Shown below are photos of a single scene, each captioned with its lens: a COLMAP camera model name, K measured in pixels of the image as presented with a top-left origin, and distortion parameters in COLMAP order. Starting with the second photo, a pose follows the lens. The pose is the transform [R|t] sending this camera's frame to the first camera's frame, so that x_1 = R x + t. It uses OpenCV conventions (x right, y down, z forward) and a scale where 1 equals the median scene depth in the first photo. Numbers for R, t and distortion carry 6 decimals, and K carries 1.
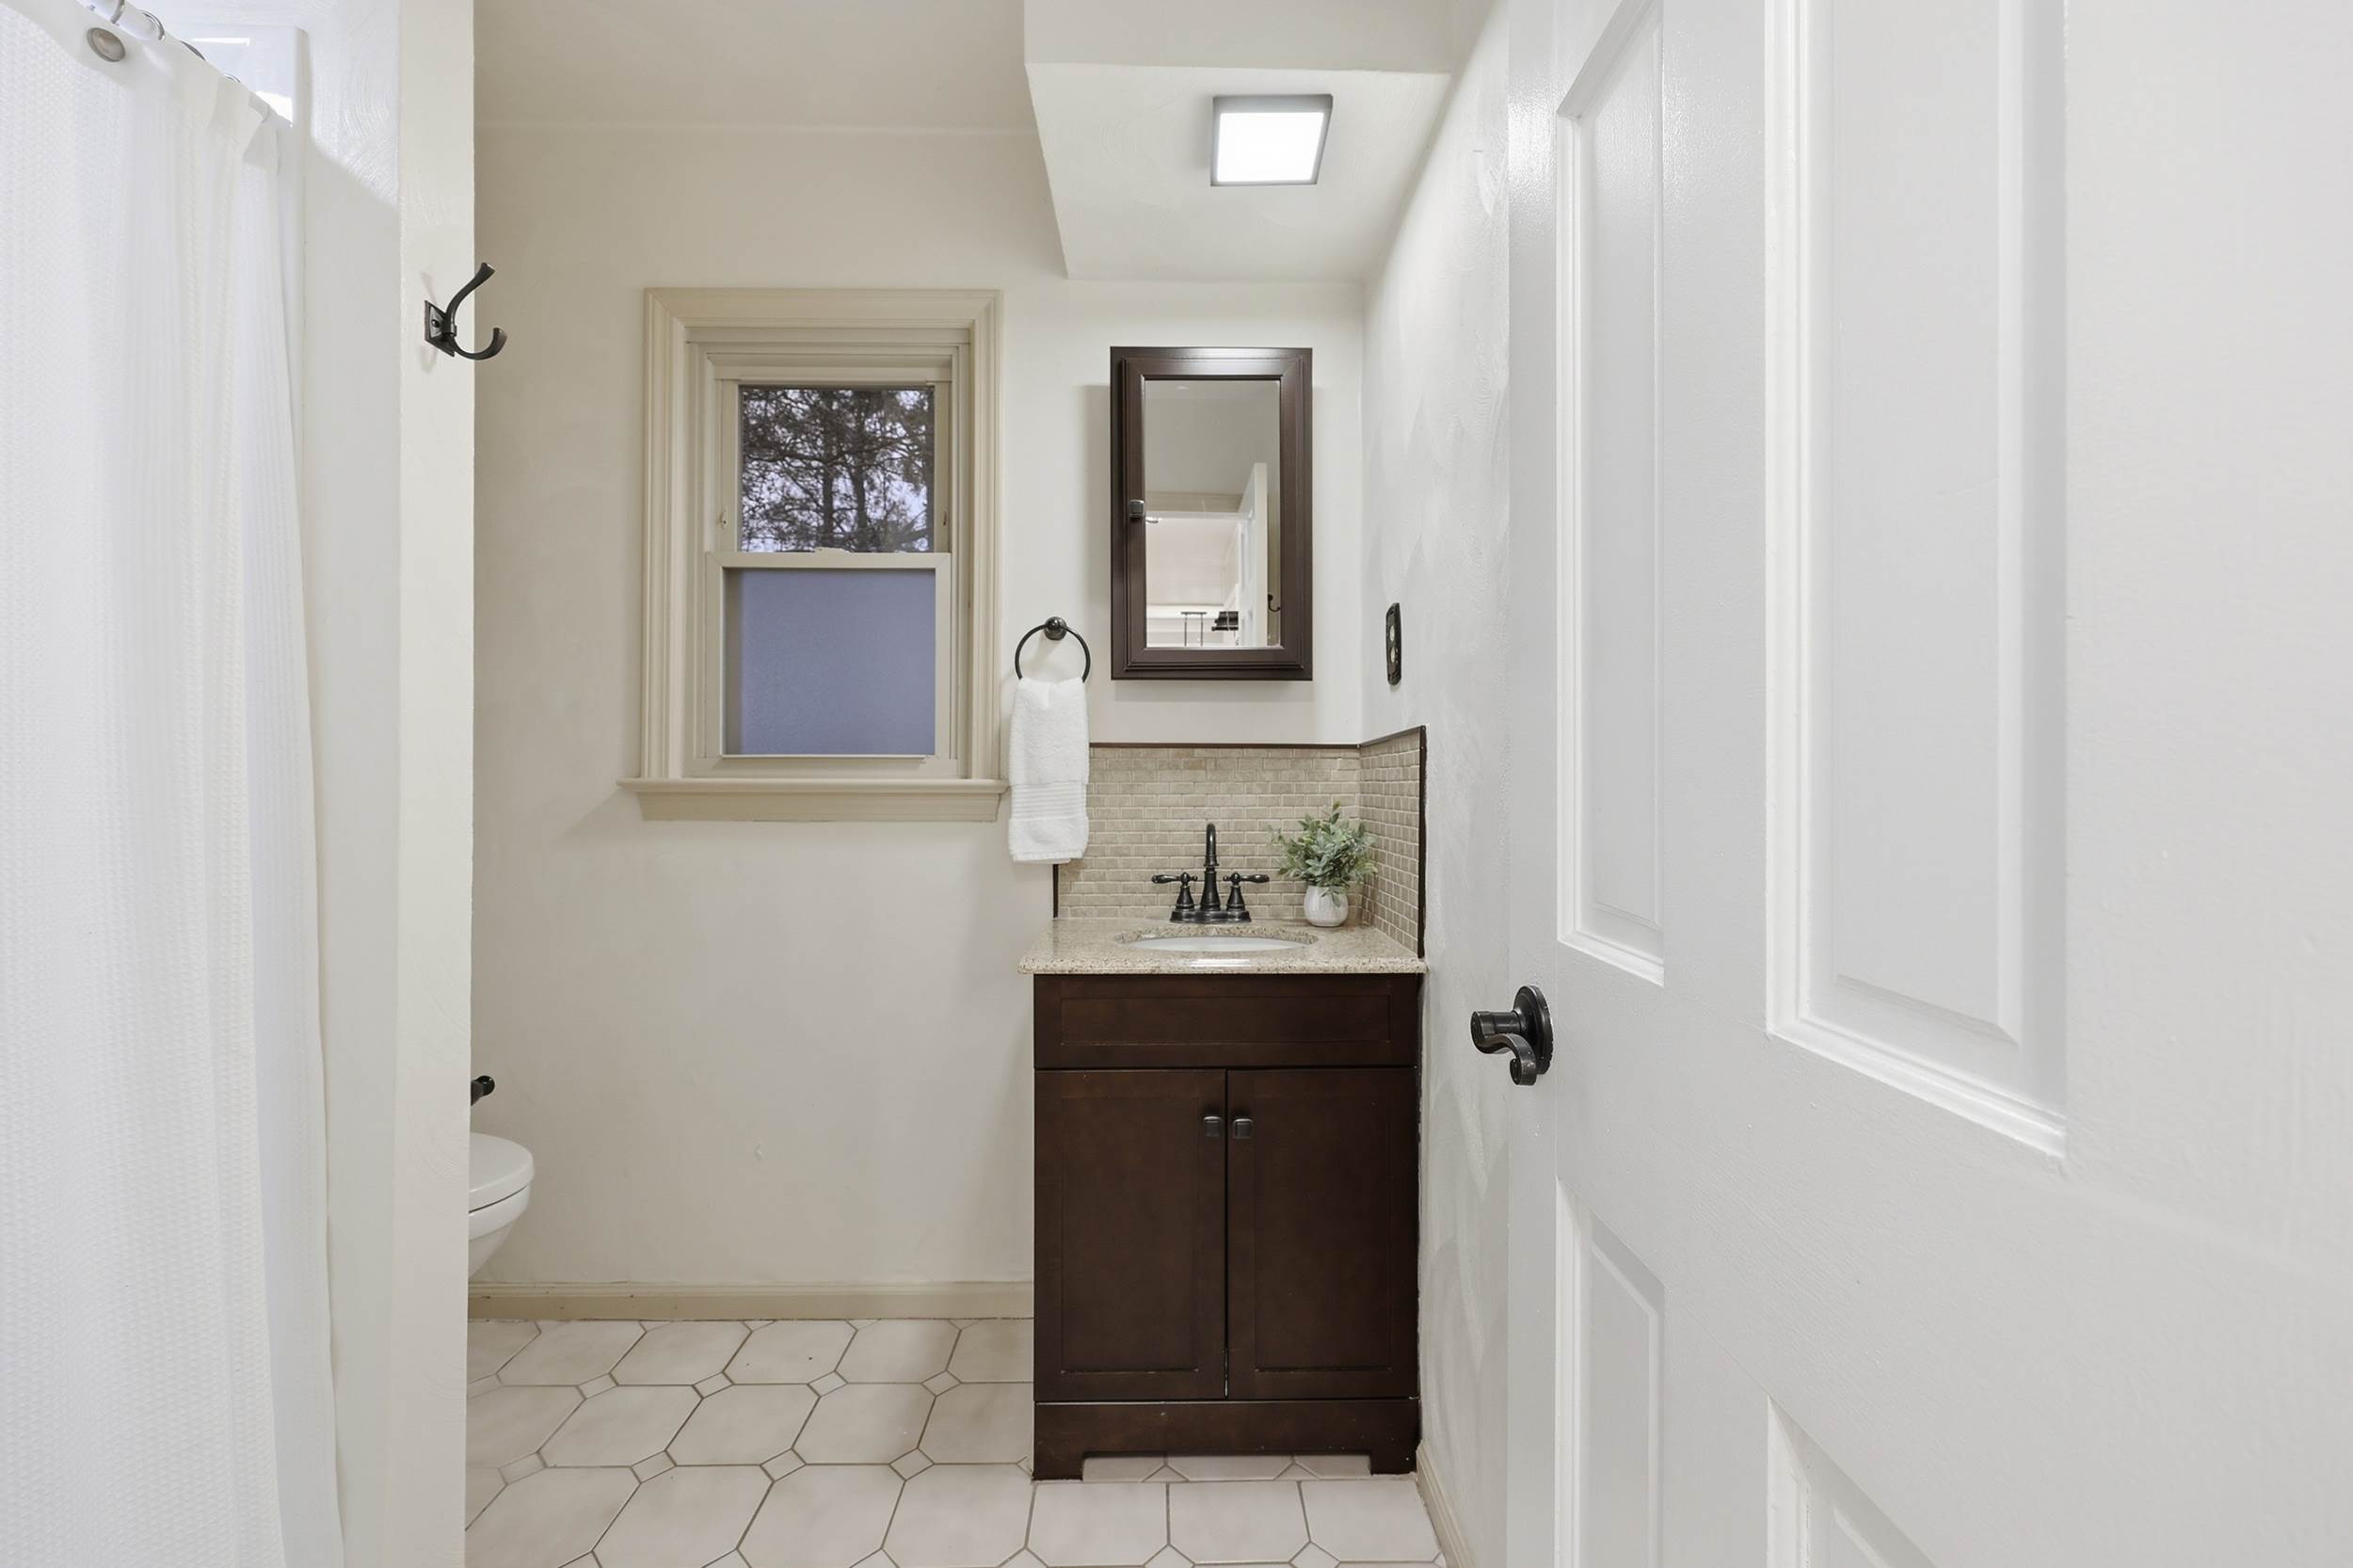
lens RADIAL K [[948.1, 0, 1174.8], [0, 948.1, 773.5], [0, 0, 1]] dist [-0.003694, -0.000354]
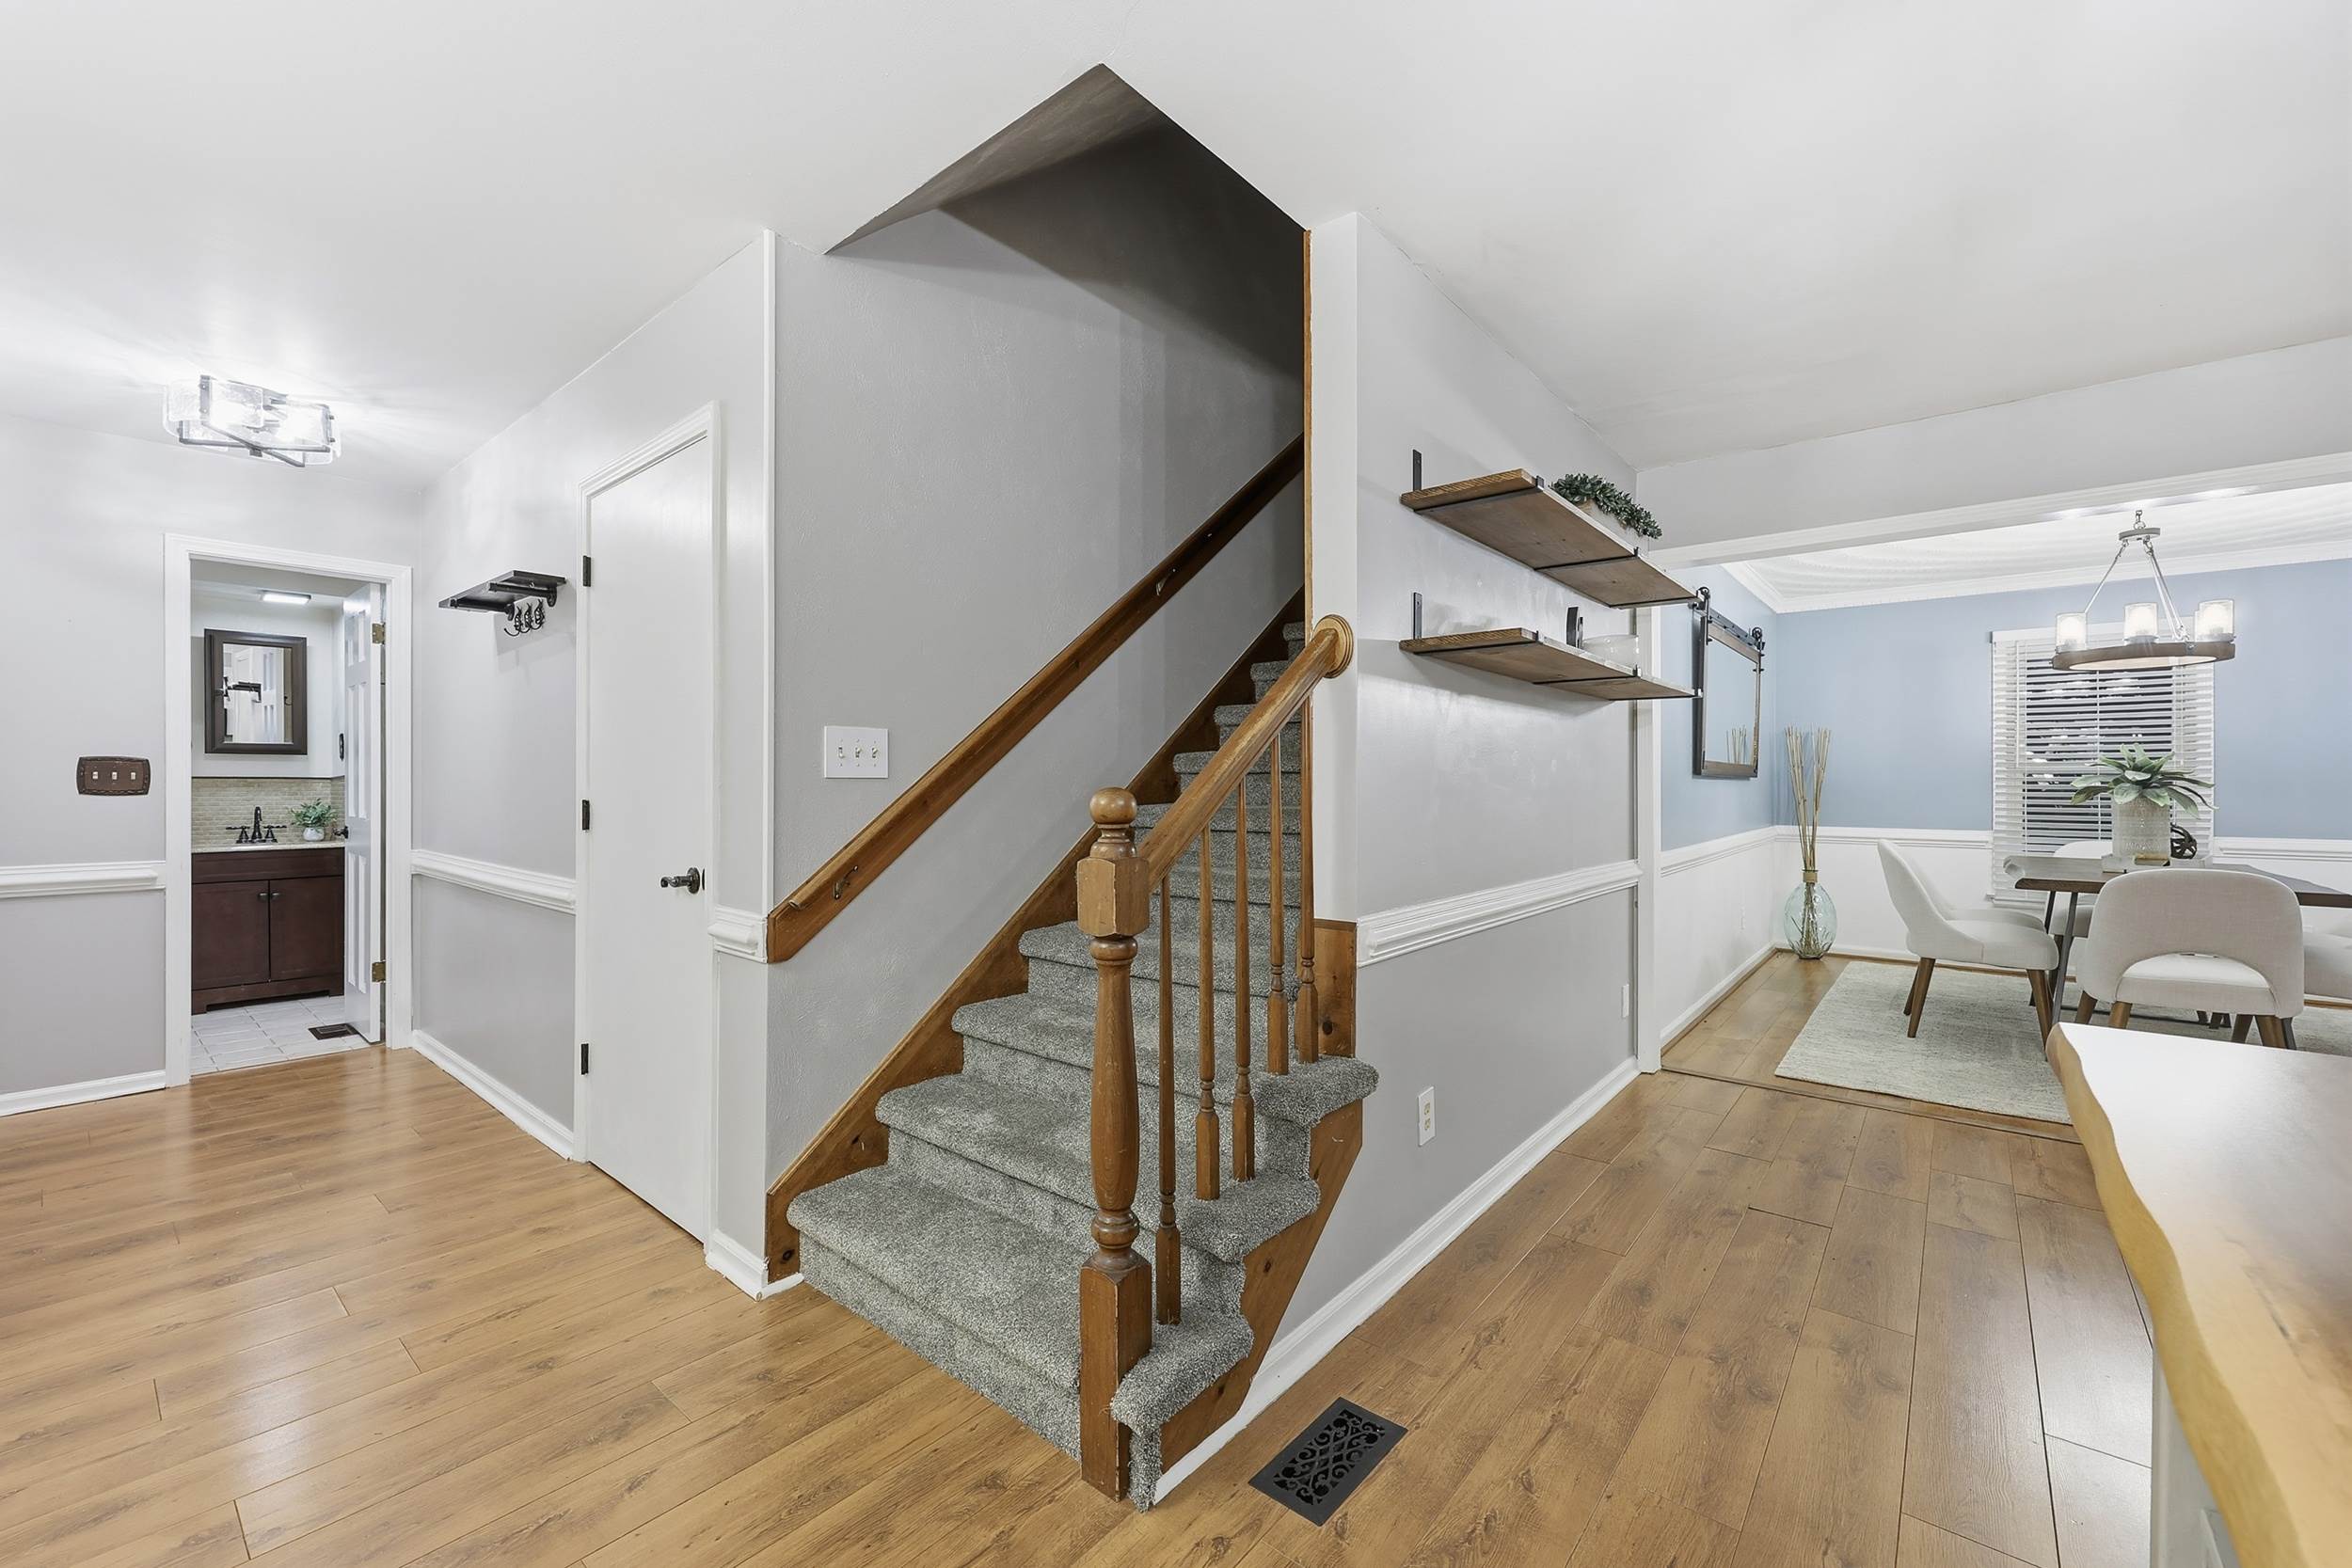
lens RADIAL K [[947.6, 0, 1163.1], [0, 947.6, 786.4], [0, 0, 1]] dist [-0.003694, -0.000354]
pose [[0.658336, 0.000177, 0.752724, -0.291165], [0.003405, 0.999989, -0.003213, 0.012692], [-0.752717, 0.004678, 0.658328, -2.741796]]
